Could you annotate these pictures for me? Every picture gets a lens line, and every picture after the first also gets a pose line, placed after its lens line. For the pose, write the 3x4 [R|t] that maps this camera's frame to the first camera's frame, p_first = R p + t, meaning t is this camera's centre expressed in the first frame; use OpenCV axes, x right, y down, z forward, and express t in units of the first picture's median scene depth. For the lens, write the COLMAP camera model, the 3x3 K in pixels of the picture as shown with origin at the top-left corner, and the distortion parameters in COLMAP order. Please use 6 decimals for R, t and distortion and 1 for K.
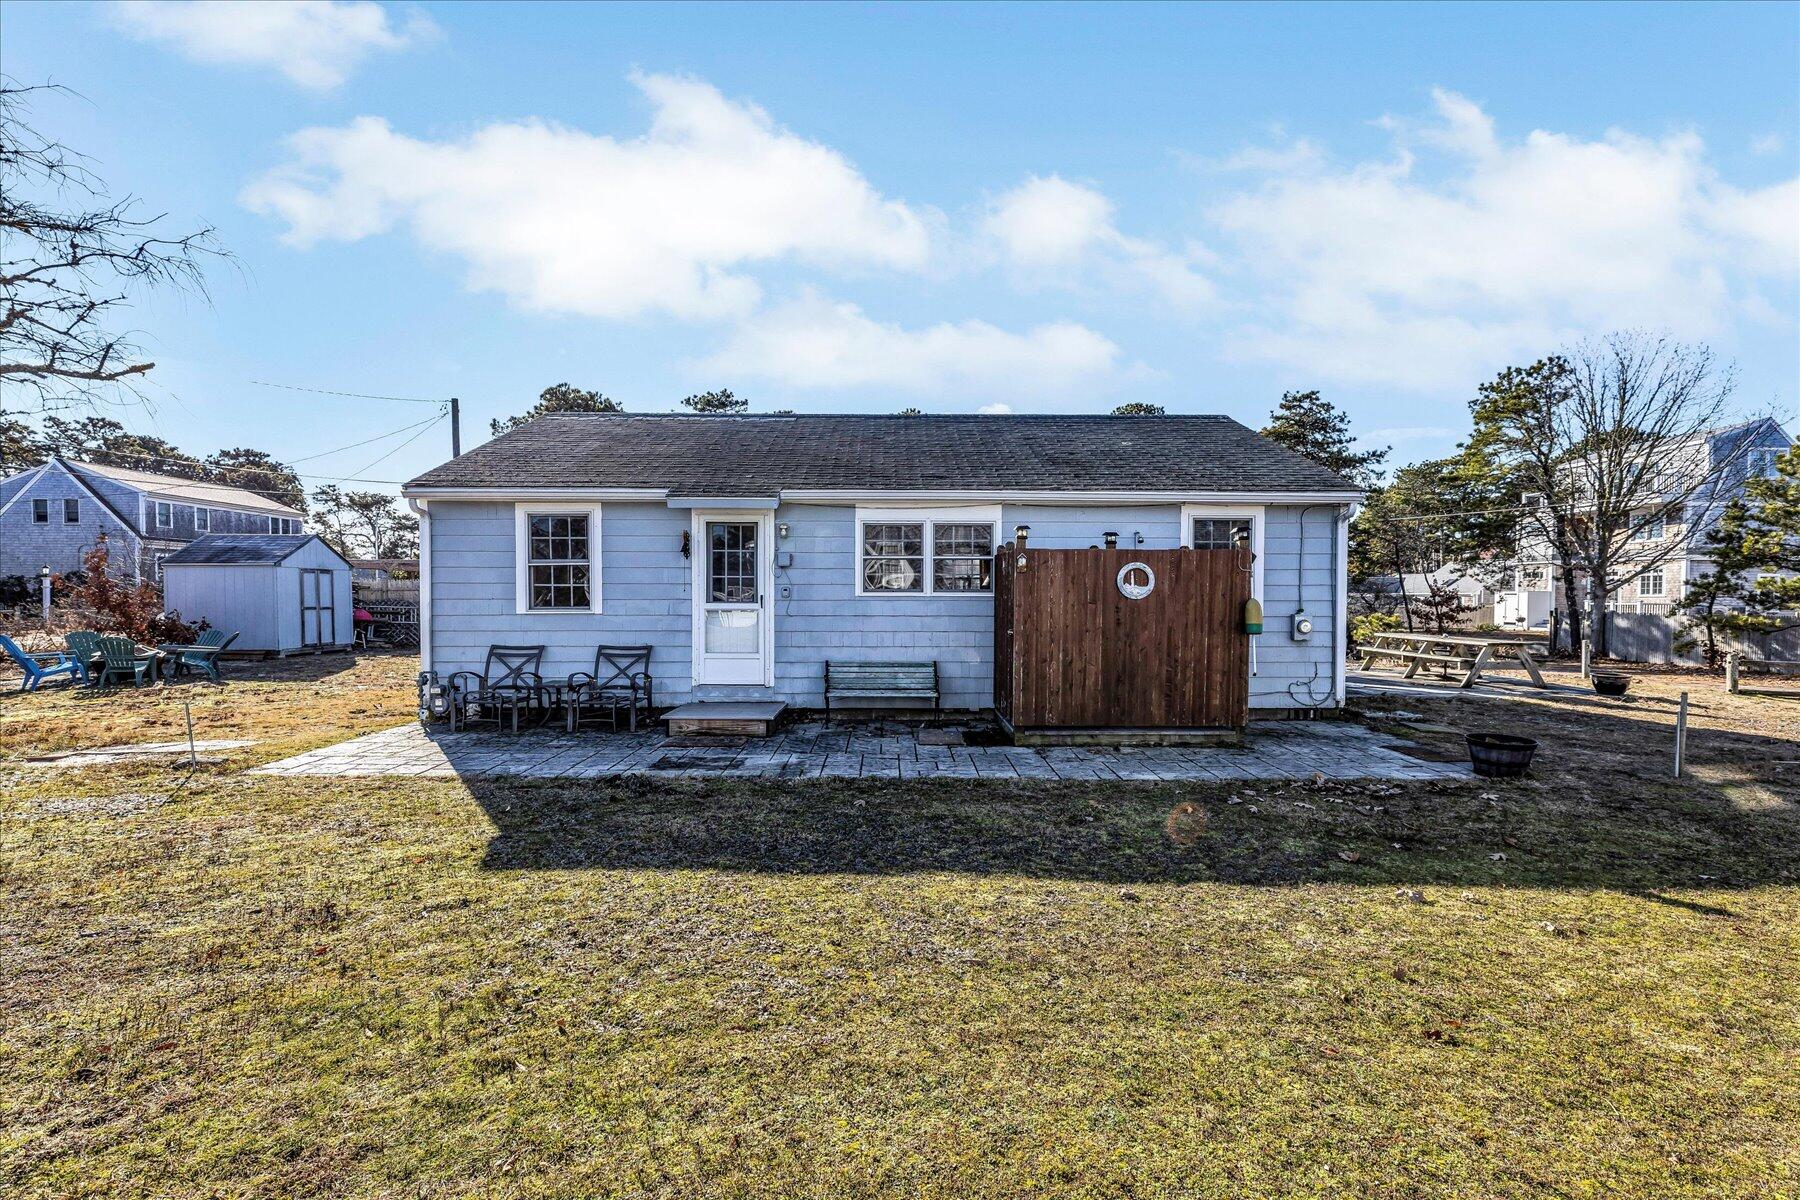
lens RADIAL K [[807.7, 0, 918.1], [0, 807.7, 592.4], [0, 0, 1]] dist [0.002049, 0.000488]
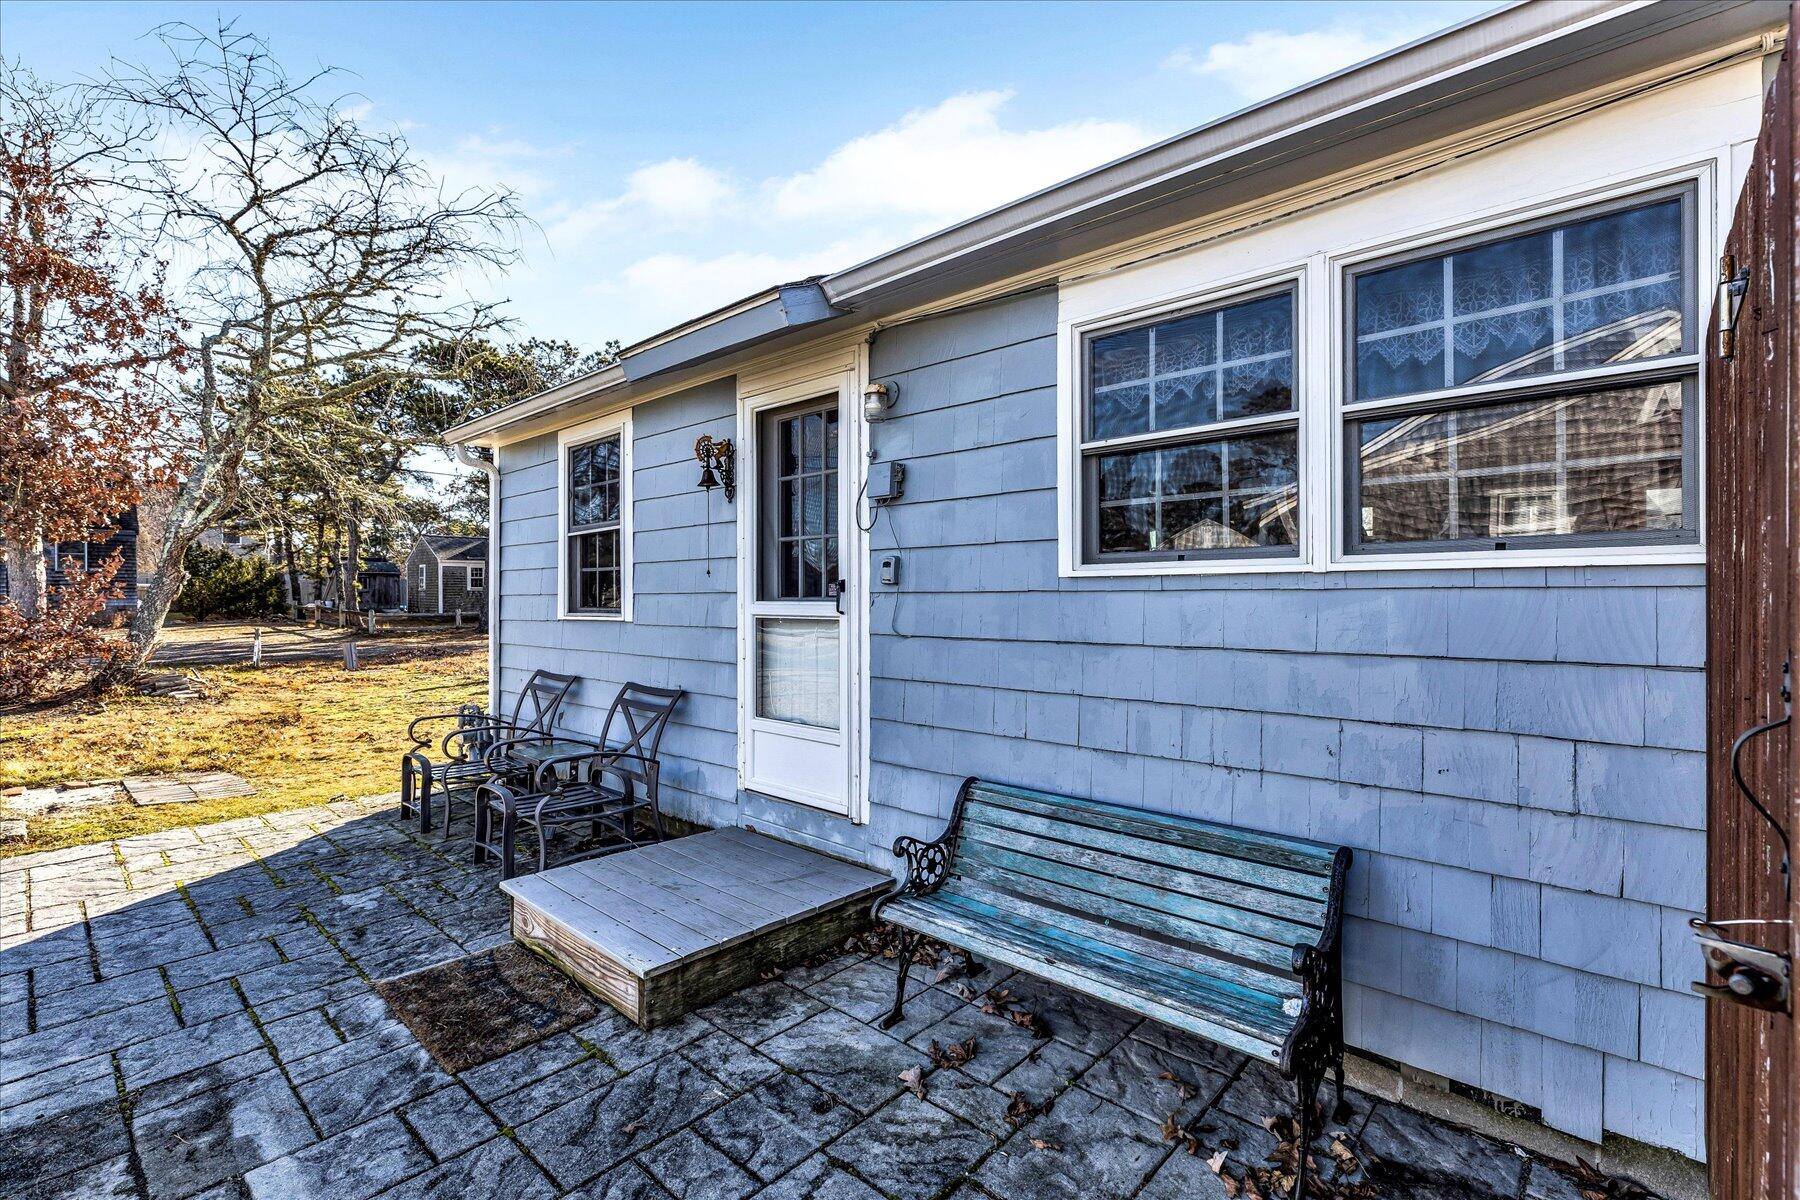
lens RADIAL K [[807.7, 0, 918.1], [0, 807.7, 592.4], [0, 0, 1]] dist [0.002049, 0.000488]
pose [[0.691064, -0.007682, -0.722753, 0.106414], [0.009152, 0.999956, -0.001877, 0.010291], [0.722736, -0.005318, 0.691104, 0.760014]]
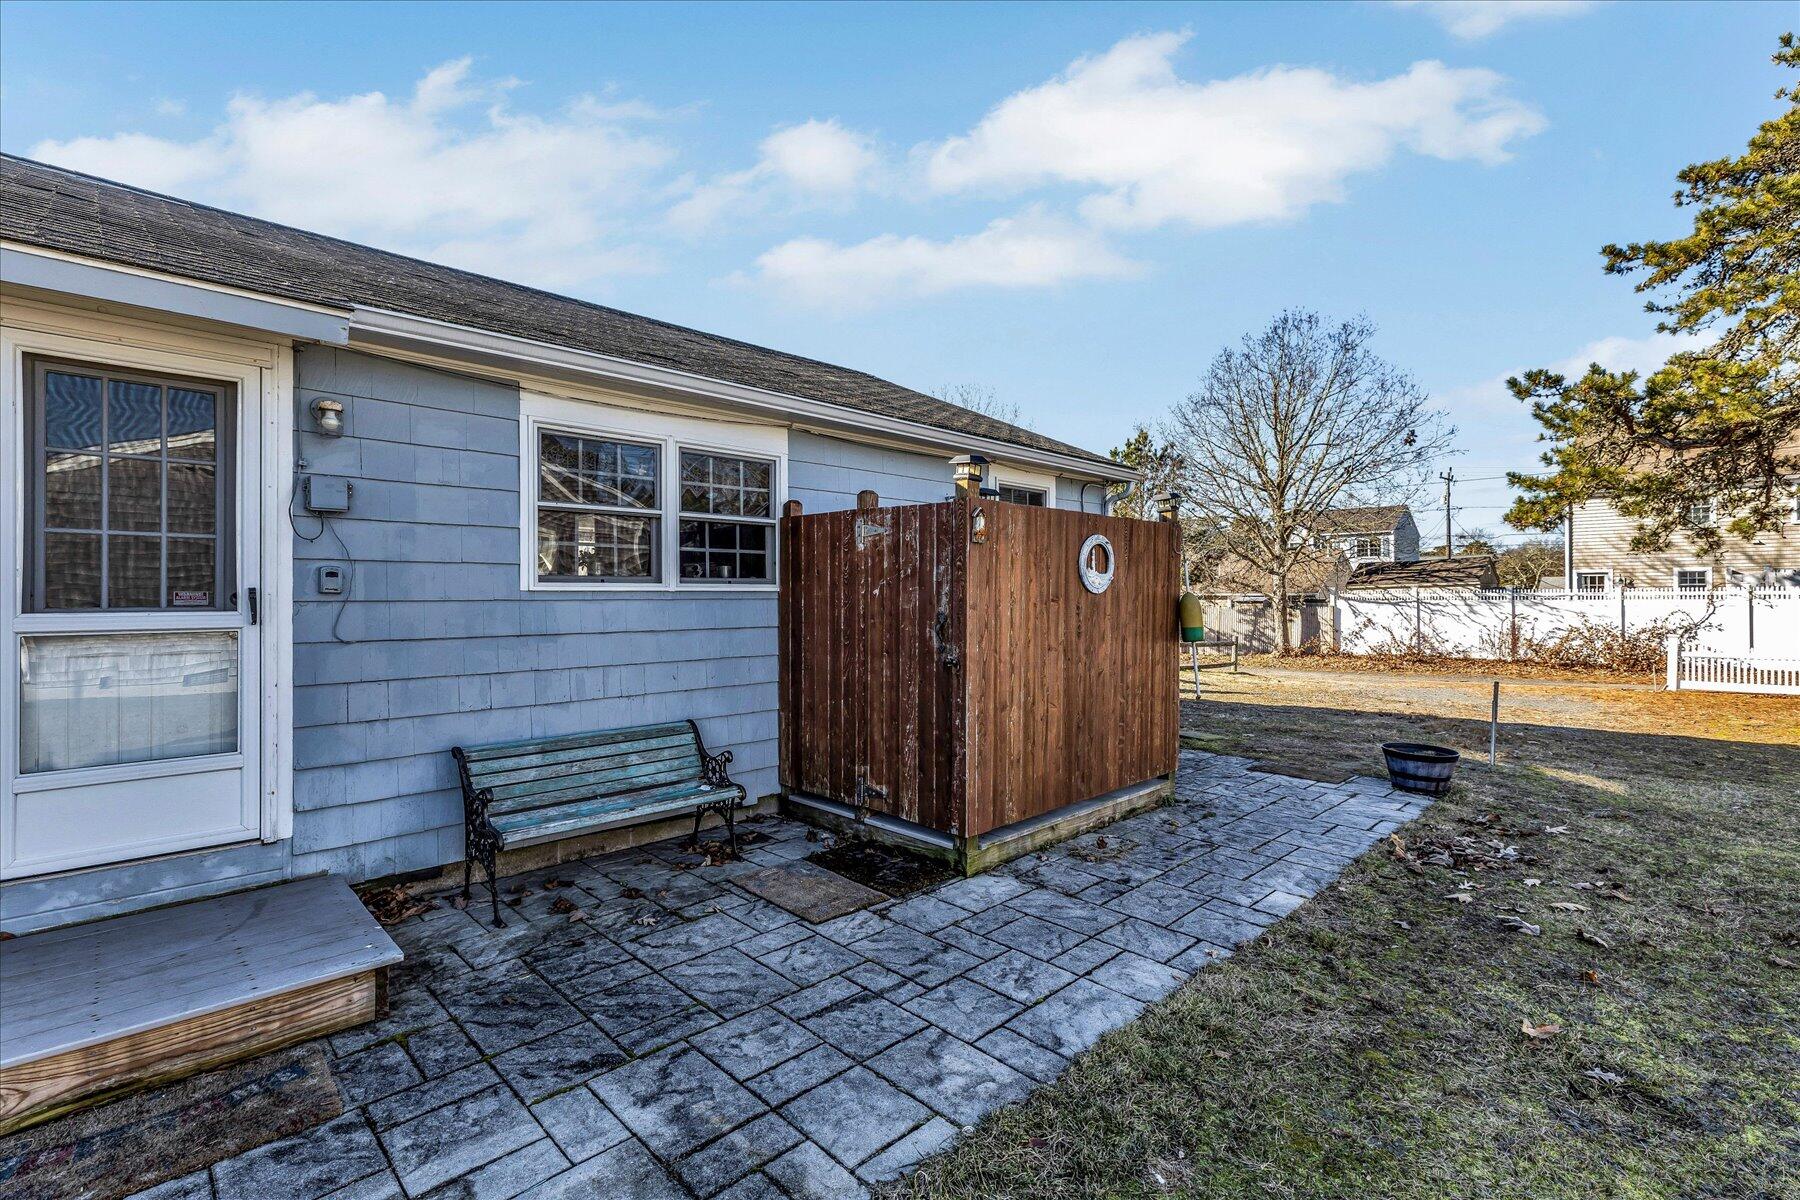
lens RADIAL K [[807.7, 0, 918.1], [0, 807.7, 592.4], [0, 0, 1]] dist [0.002049, 0.000488]
pose [[0.741853, -0.000728, 0.670563, -0.213969], [0.003414, 0.999991, -0.002692, 0.007290], [-0.670554, 0.004287, 0.741848, 0.537001]]
